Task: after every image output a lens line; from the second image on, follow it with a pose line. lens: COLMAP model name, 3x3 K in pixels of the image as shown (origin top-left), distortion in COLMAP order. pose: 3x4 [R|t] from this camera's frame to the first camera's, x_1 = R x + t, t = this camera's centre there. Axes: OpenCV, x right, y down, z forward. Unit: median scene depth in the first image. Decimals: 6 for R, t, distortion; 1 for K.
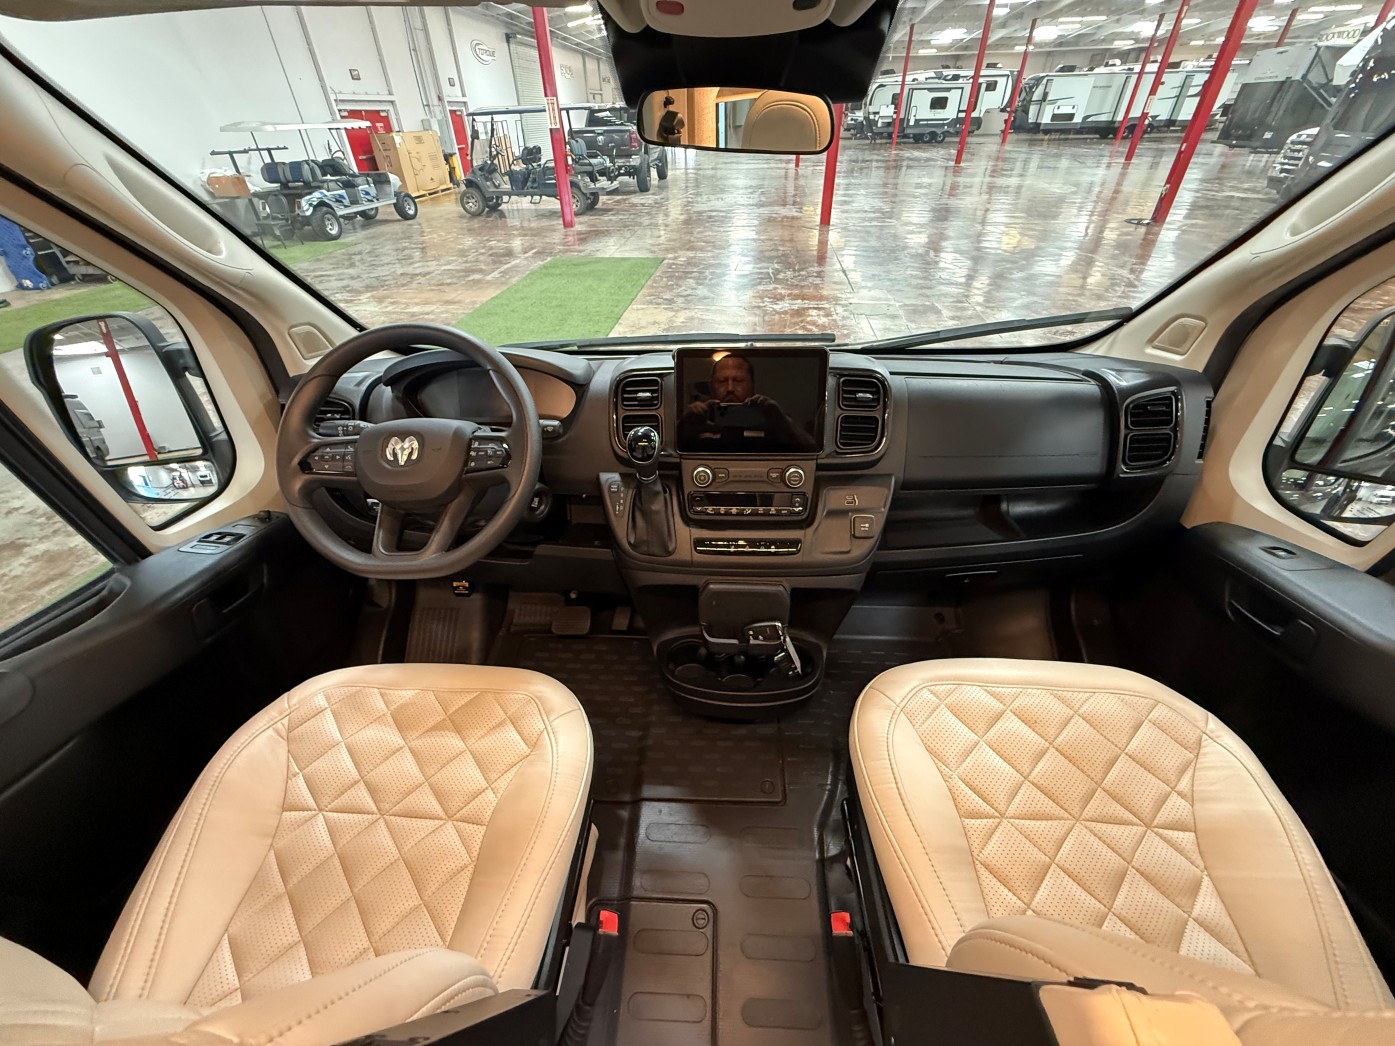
lens RADIAL K [[553.0, 0, 699.3], [0, 553.0, 520.9], [0, 0, 1]] dist [-0.000660, -0.001169]
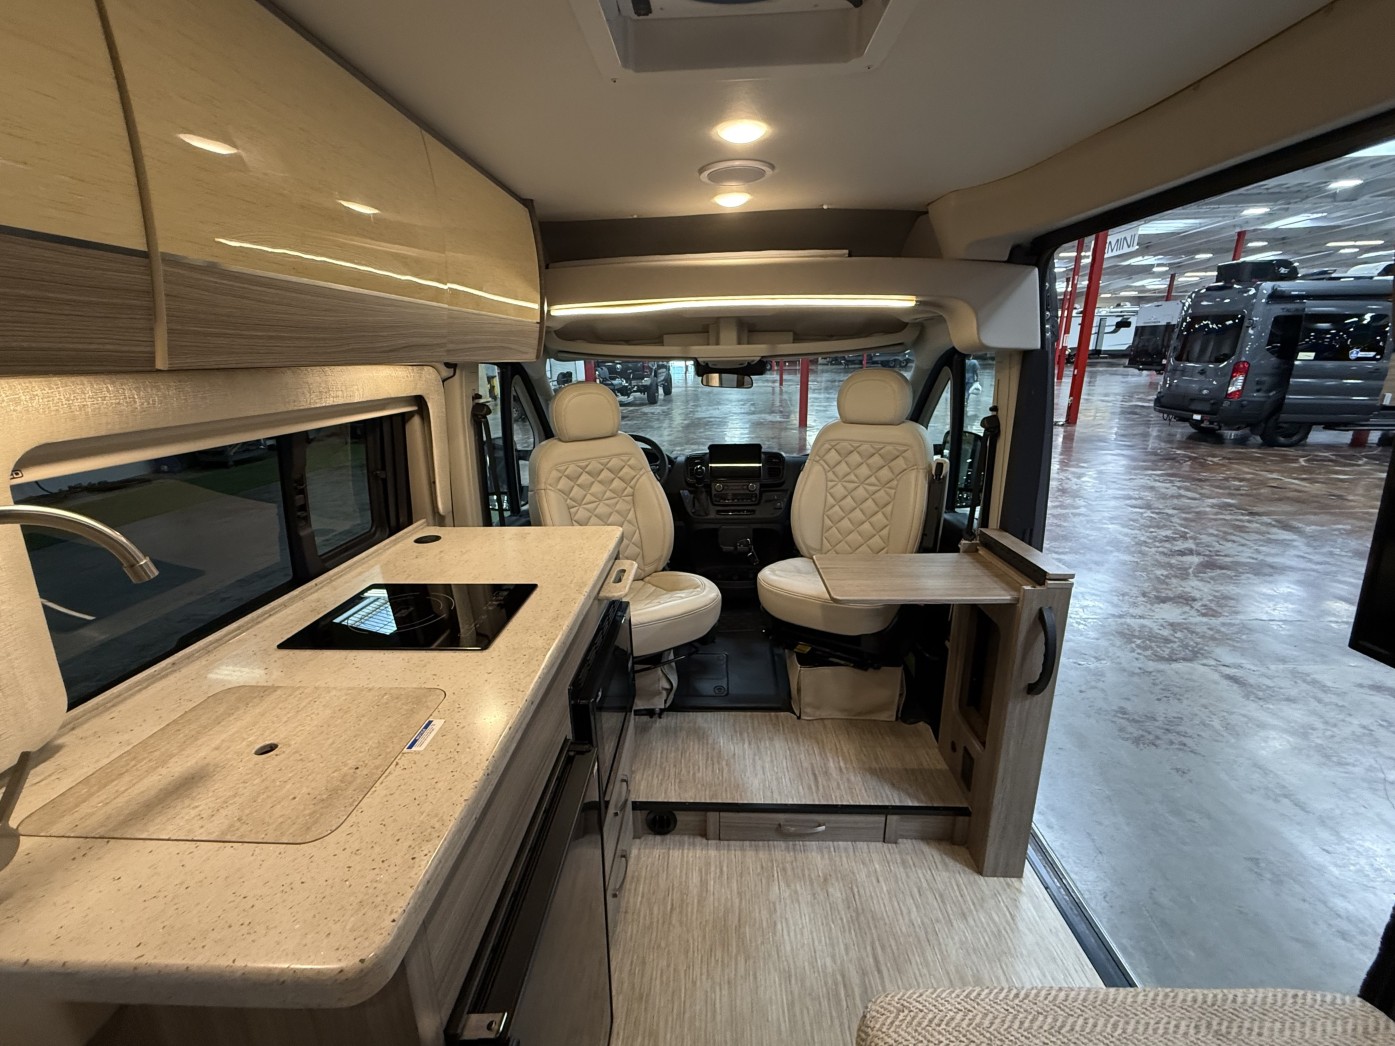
lens RADIAL K [[584.7, 0, 696.0], [0, 584.7, 521.1], [0, 0, 1]] dist [-0.004259, 0.000107]
pose [[0.999996, -0.002746, -0.000585, -0.006657], [0.002392, 0.942463, -0.334302, 0.065451], [0.001469, 0.334299, 0.942466, -0.105419]]
